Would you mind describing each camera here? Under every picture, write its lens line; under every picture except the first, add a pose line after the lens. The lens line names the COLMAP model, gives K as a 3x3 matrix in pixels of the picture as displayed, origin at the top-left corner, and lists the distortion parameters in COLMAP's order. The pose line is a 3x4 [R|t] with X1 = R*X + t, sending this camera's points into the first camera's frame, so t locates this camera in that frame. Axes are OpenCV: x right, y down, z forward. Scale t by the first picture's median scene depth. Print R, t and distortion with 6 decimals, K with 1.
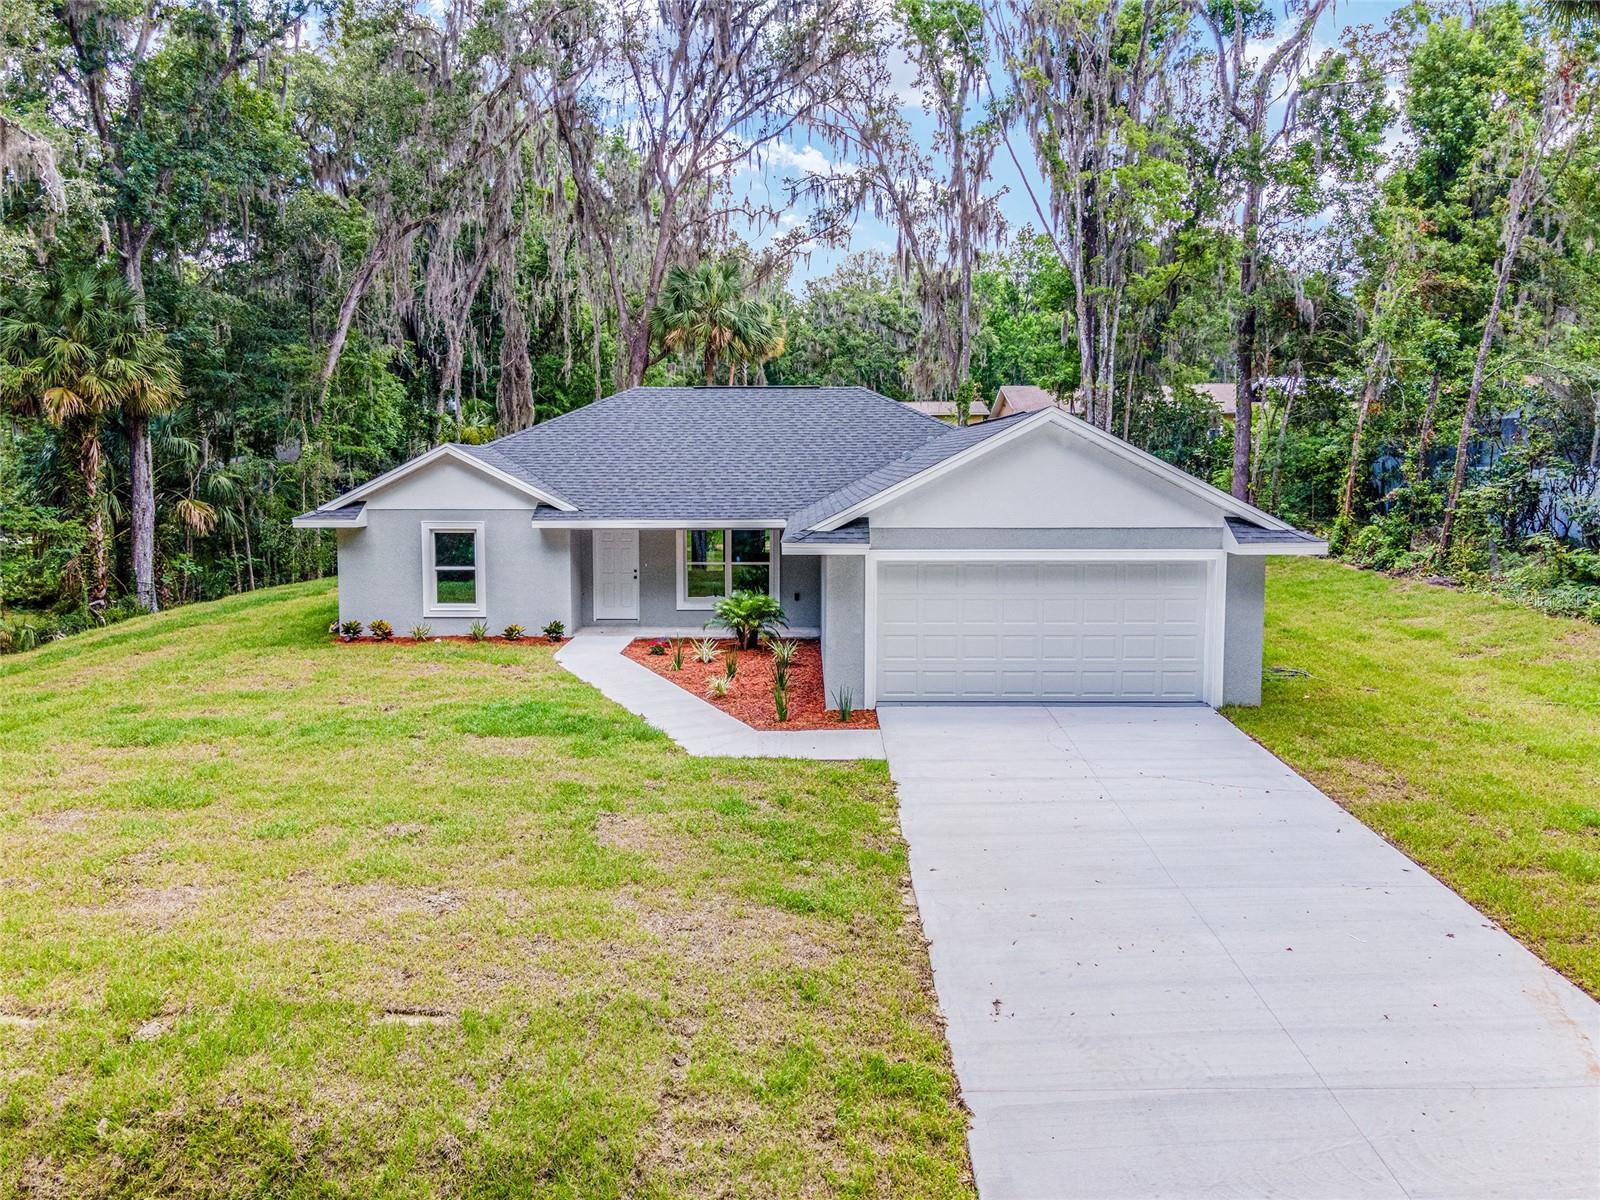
lens RADIAL K [[1113.9, 0, 800.0], [0, 1113.9, 600.0], [0, 0, 1]] dist [0.010316, 0.007036]
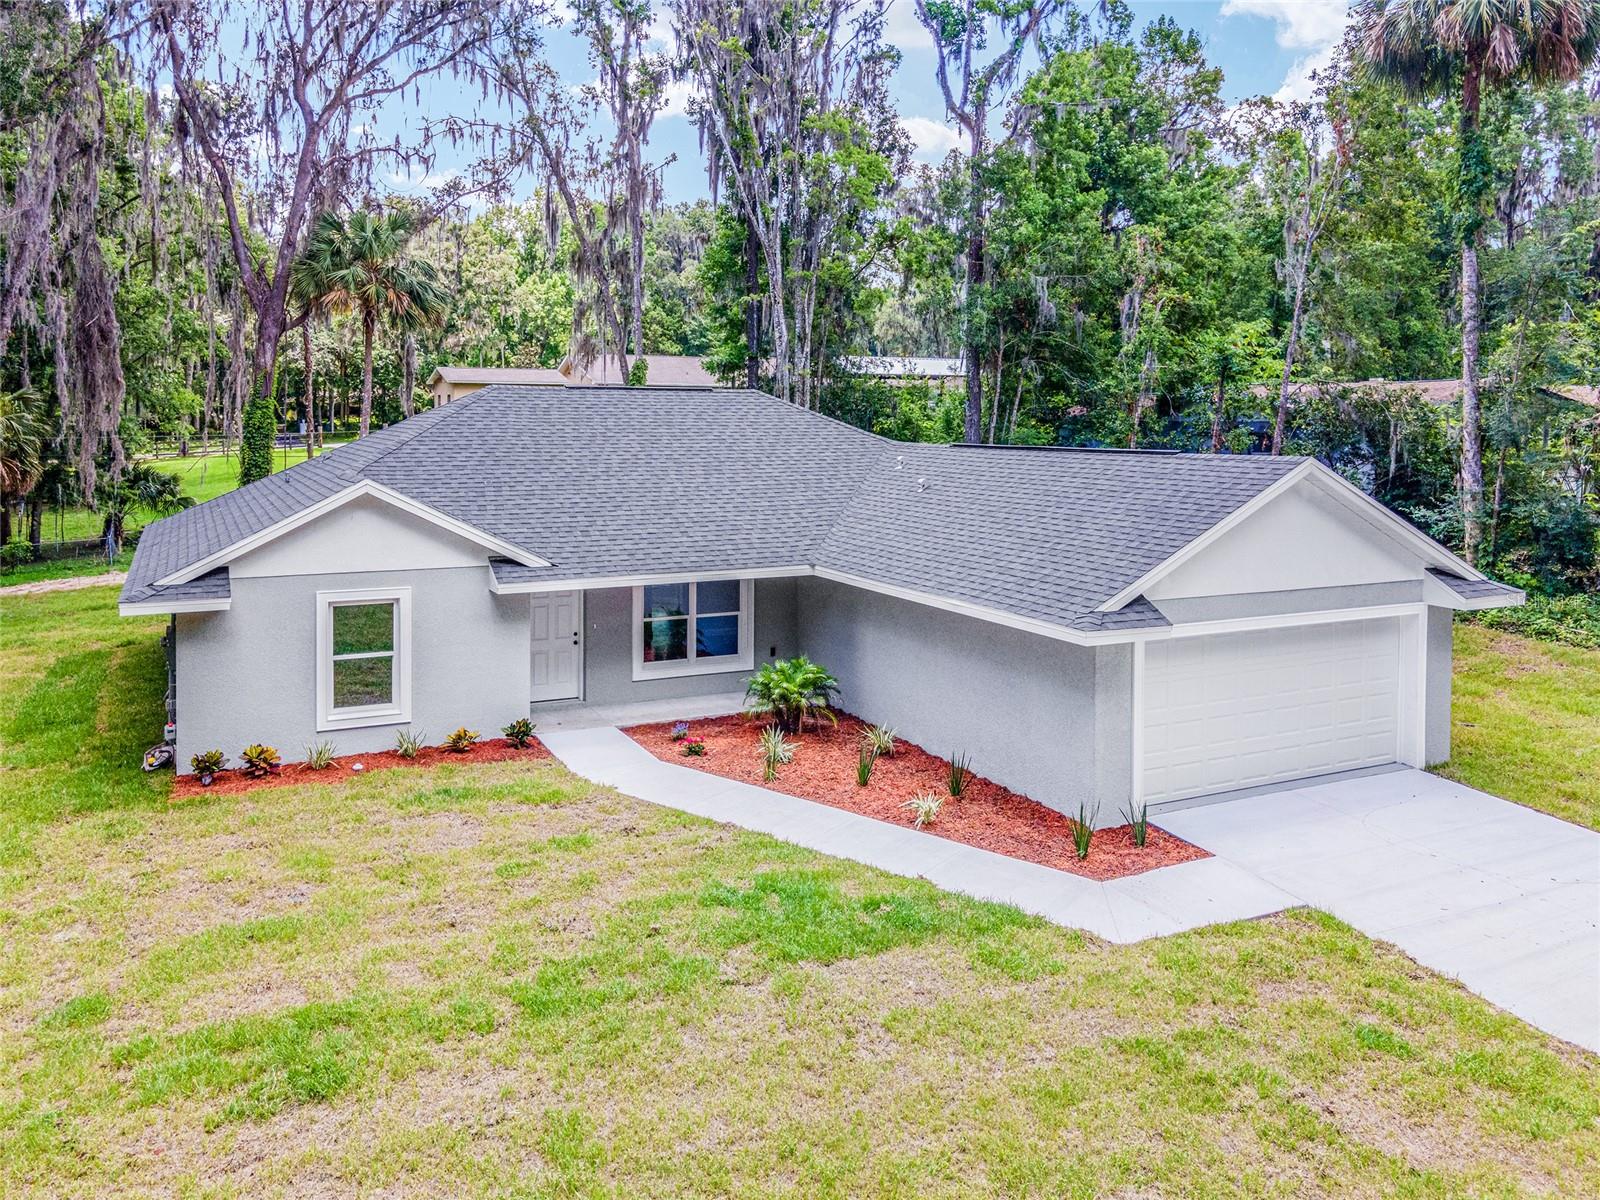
lens RADIAL K [[1163.8, 0, 800.5], [0, 1163.8, 503.0], [0, 0, 1]] dist [-0.007161, 0.065344]
pose [[0.899283, -0.024236, 0.436695, -0.235871], [0.047309, 0.997995, -0.042036, -0.049777], [-0.434801, 0.058462, 0.898627, 0.142141]]
